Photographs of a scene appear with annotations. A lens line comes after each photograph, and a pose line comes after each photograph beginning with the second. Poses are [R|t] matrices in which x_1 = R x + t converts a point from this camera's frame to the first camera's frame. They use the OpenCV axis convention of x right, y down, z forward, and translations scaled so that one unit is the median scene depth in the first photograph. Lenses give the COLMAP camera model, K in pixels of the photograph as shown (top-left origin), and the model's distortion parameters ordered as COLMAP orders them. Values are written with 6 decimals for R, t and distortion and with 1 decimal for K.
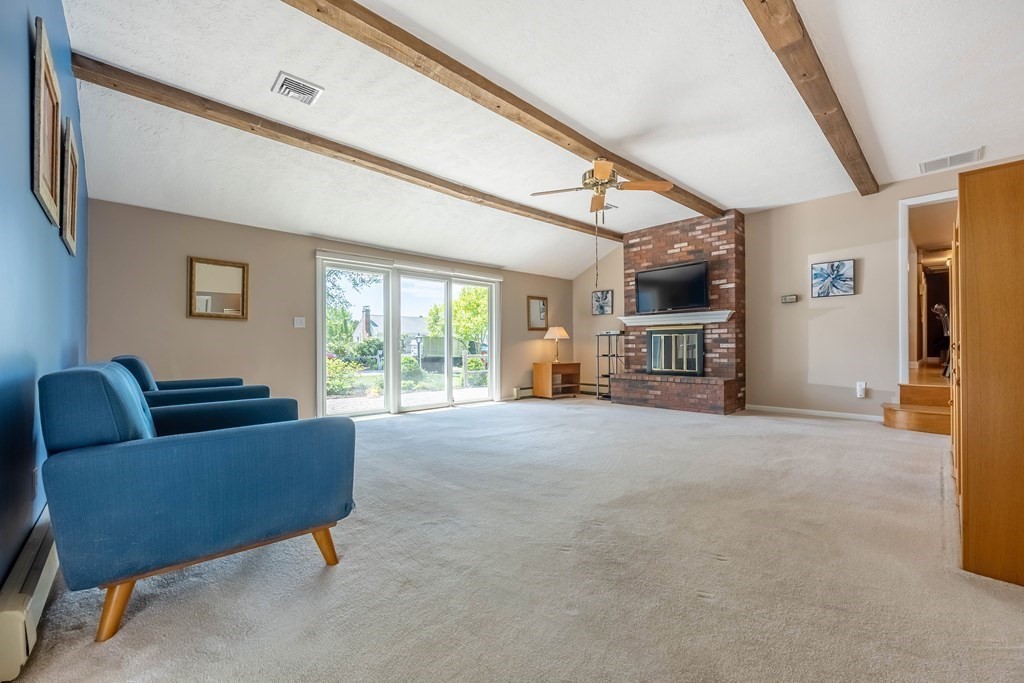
lens RADIAL K [[411.2, 0, 507.8], [0, 411.2, 345.3], [0, 0, 1]] dist [-0.009189, 0.001501]
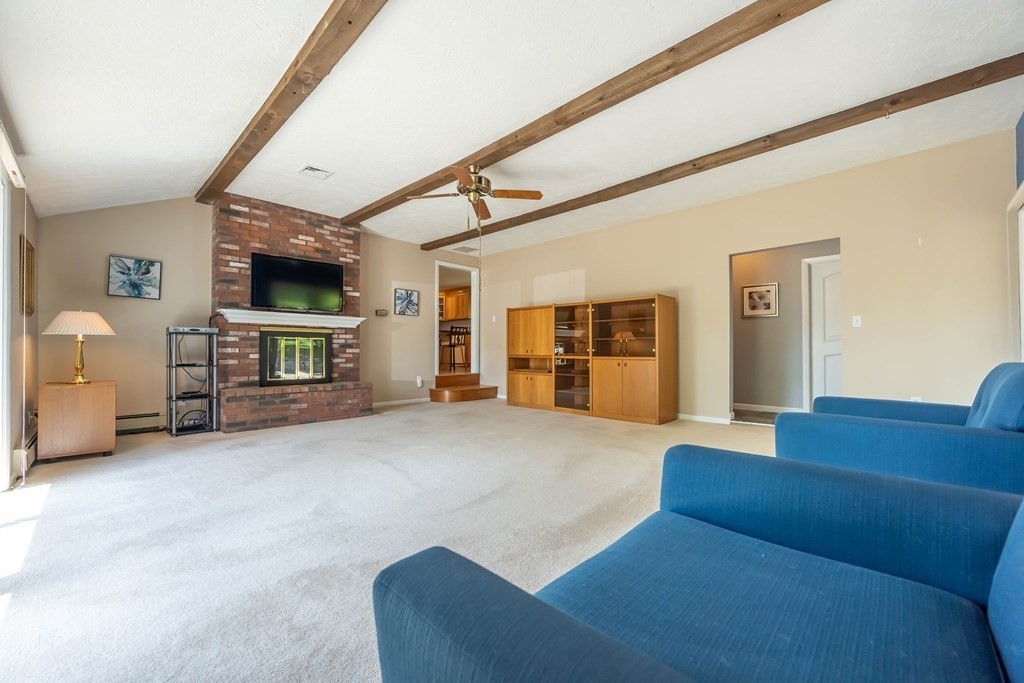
lens RADIAL K [[411.2, 0, 509.9], [0, 411.2, 347.7], [0, 0, 1]] dist [-0.009189, 0.001501]
pose [[-0.061002, 0.011402, 0.998072, -0.517065], [-0.004212, 0.999923, -0.011681, 0.003551], [-0.998129, -0.004917, -0.060950, 0.637557]]
